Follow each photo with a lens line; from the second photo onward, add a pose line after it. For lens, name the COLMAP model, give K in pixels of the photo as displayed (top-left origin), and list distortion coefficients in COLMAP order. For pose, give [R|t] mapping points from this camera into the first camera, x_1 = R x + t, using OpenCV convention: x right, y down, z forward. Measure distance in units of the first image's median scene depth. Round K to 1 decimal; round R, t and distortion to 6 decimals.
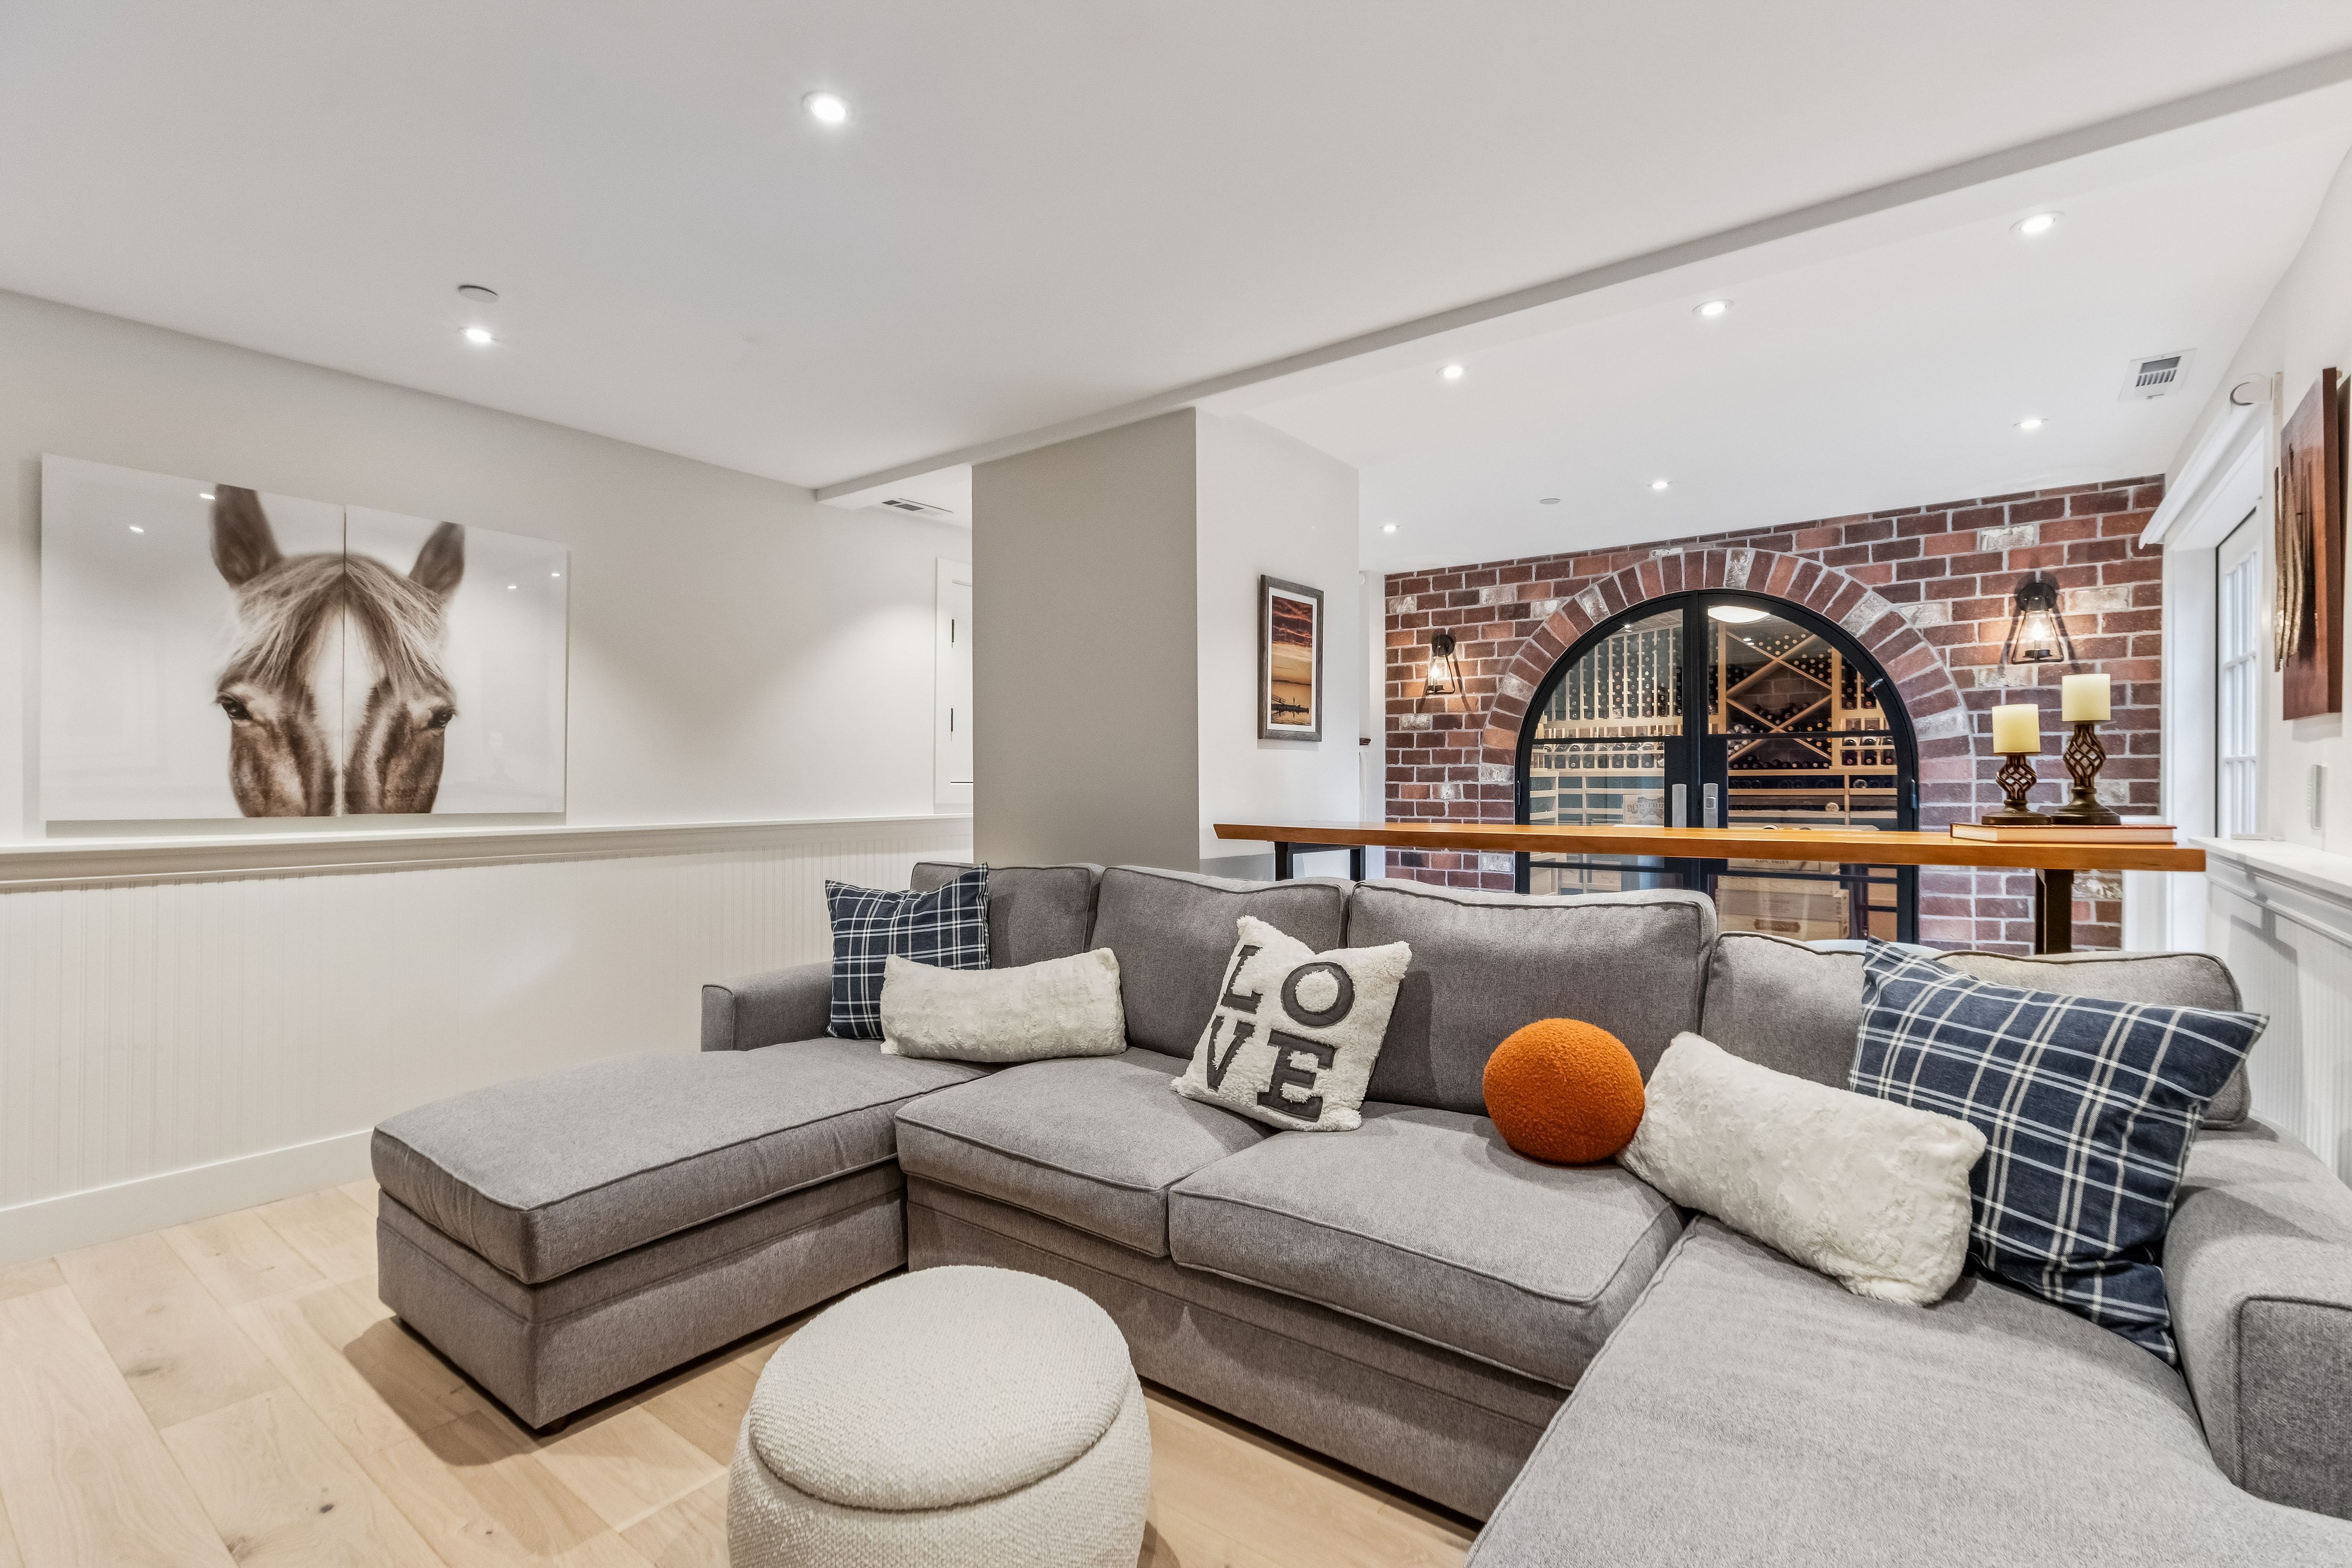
lens RADIAL K [[1051.4, 0, 1180.3], [0, 1051.4, 775.4], [0, 0, 1]] dist [-0.001704, -0.000220]
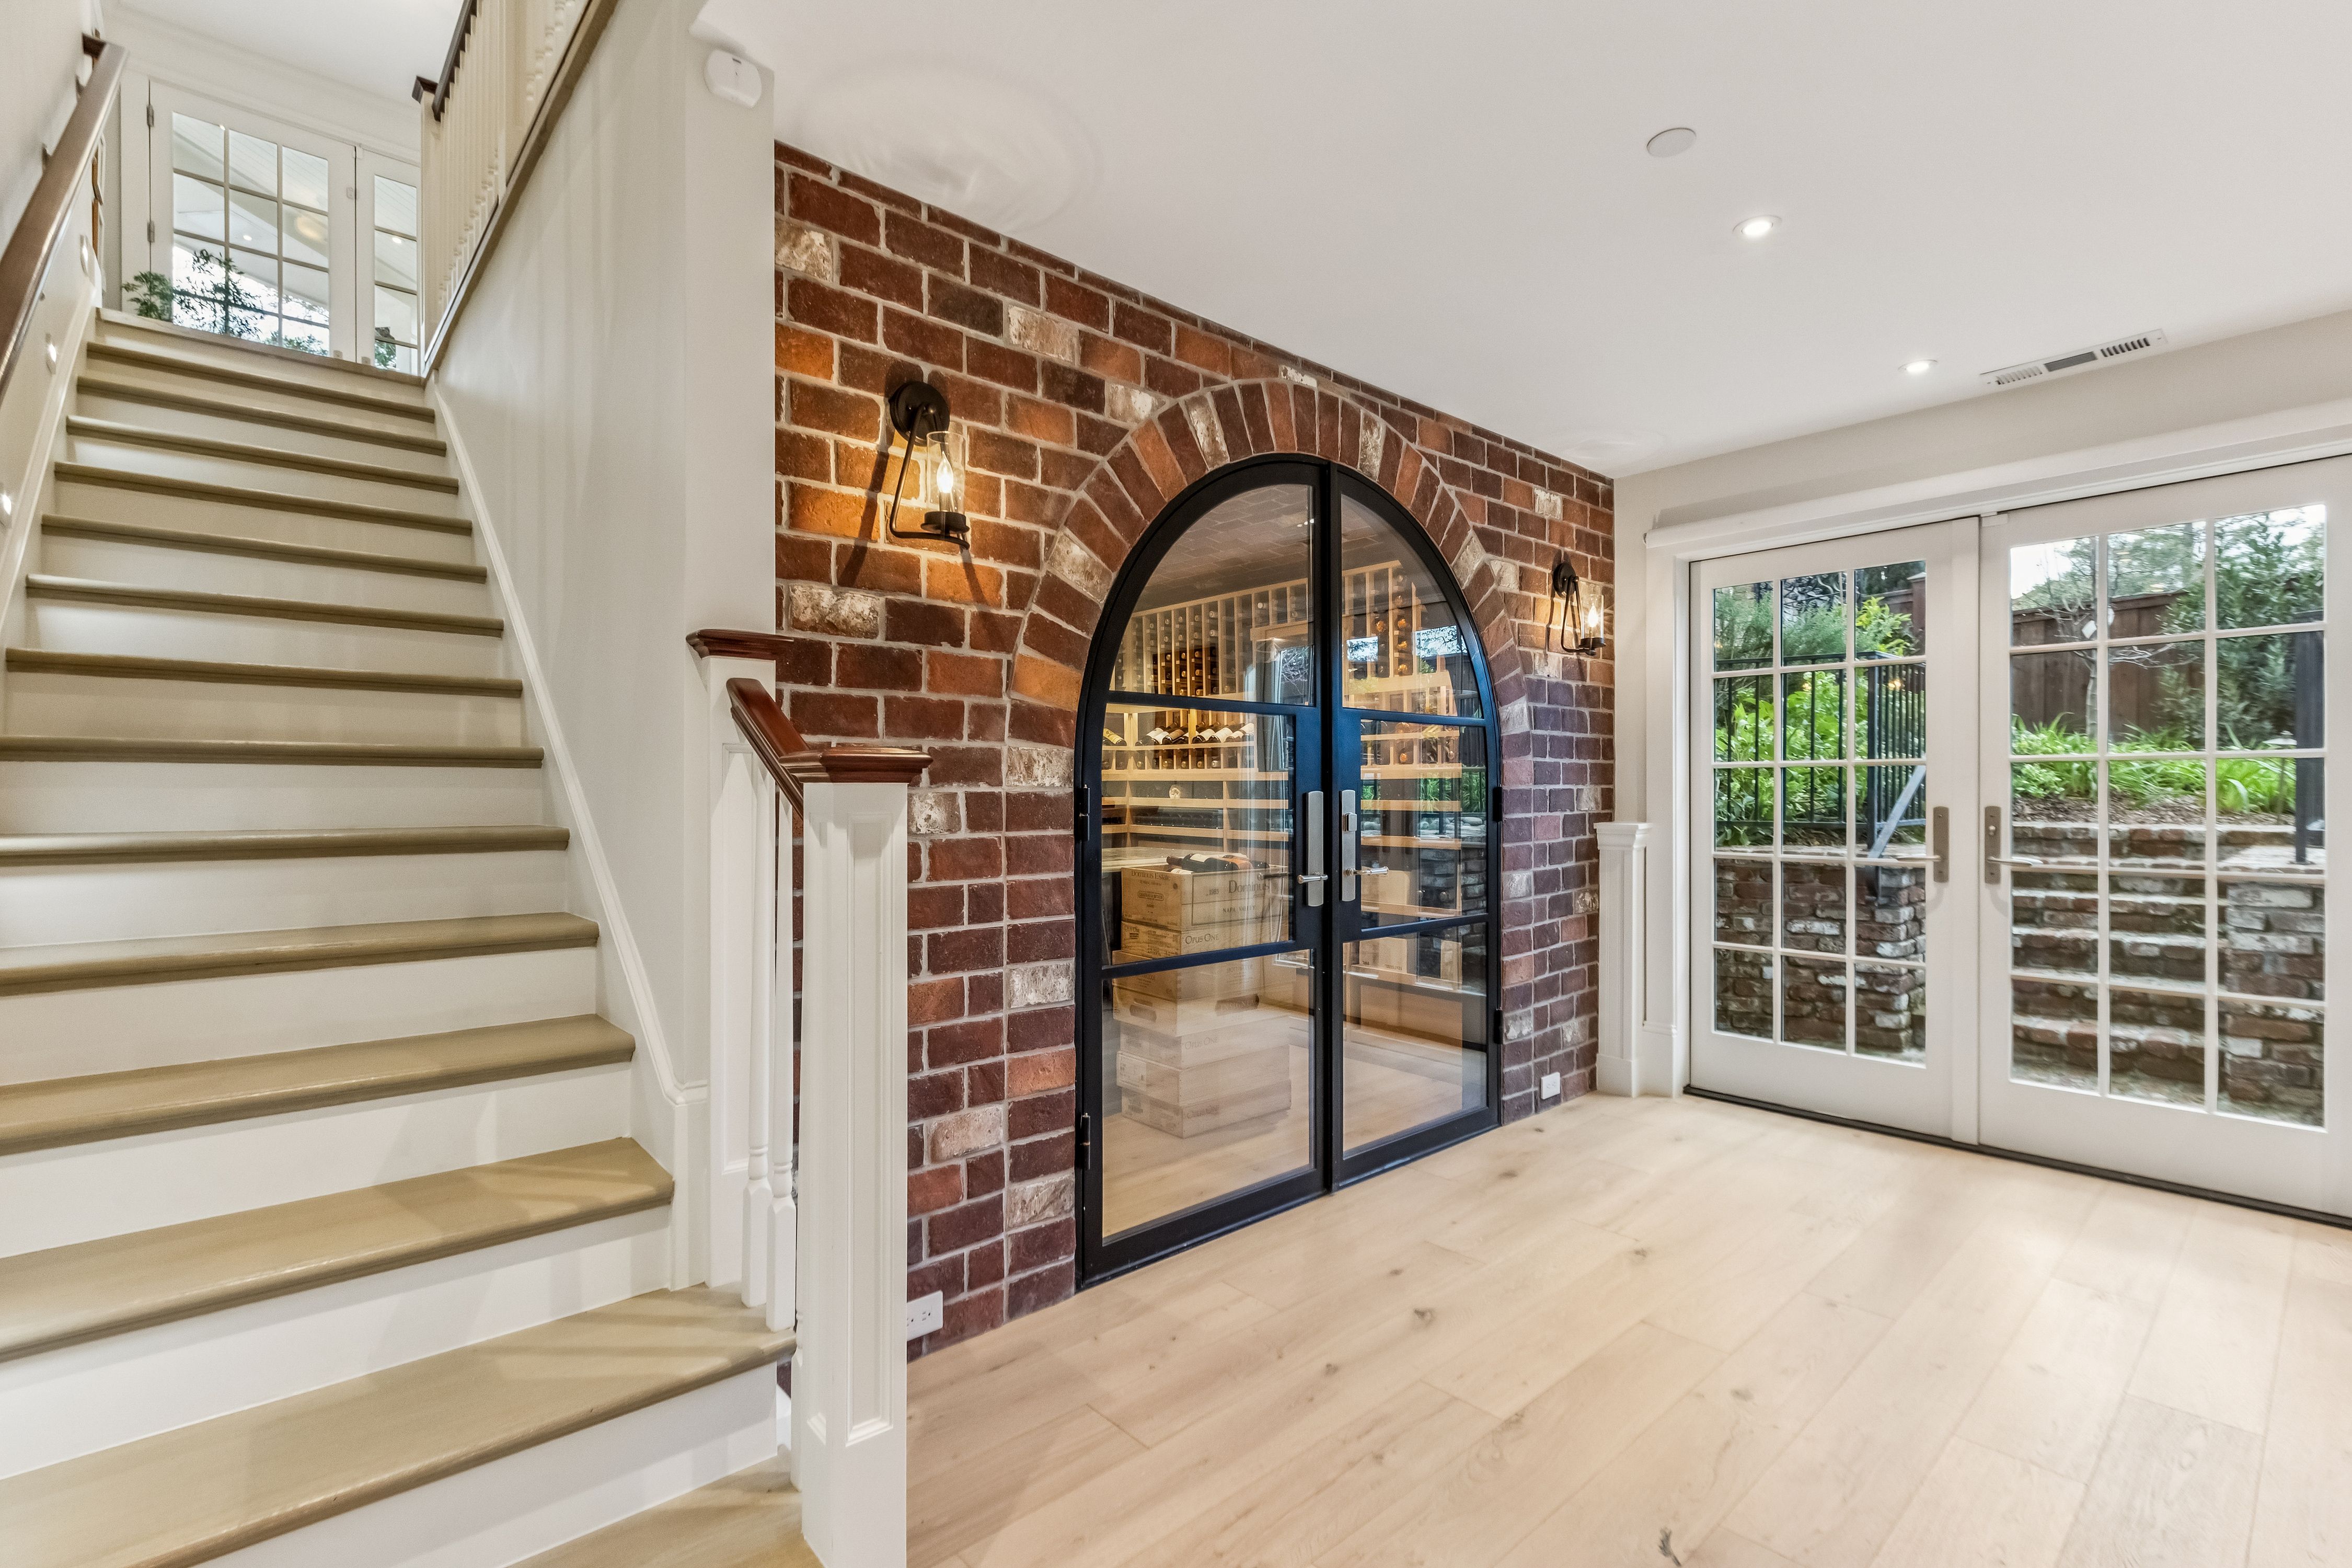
lens RADIAL K [[1051.4, 0, 1171.9], [0, 1051.4, 791.6], [0, 0, 1]] dist [-0.001704, -0.000220]
pose [[0.200221, 0.001740, 0.979749, -0.092599], [-0.000188, 0.999998, -0.001738, 0.008844], [-0.979751, 0.000164, 0.200221, 0.880889]]
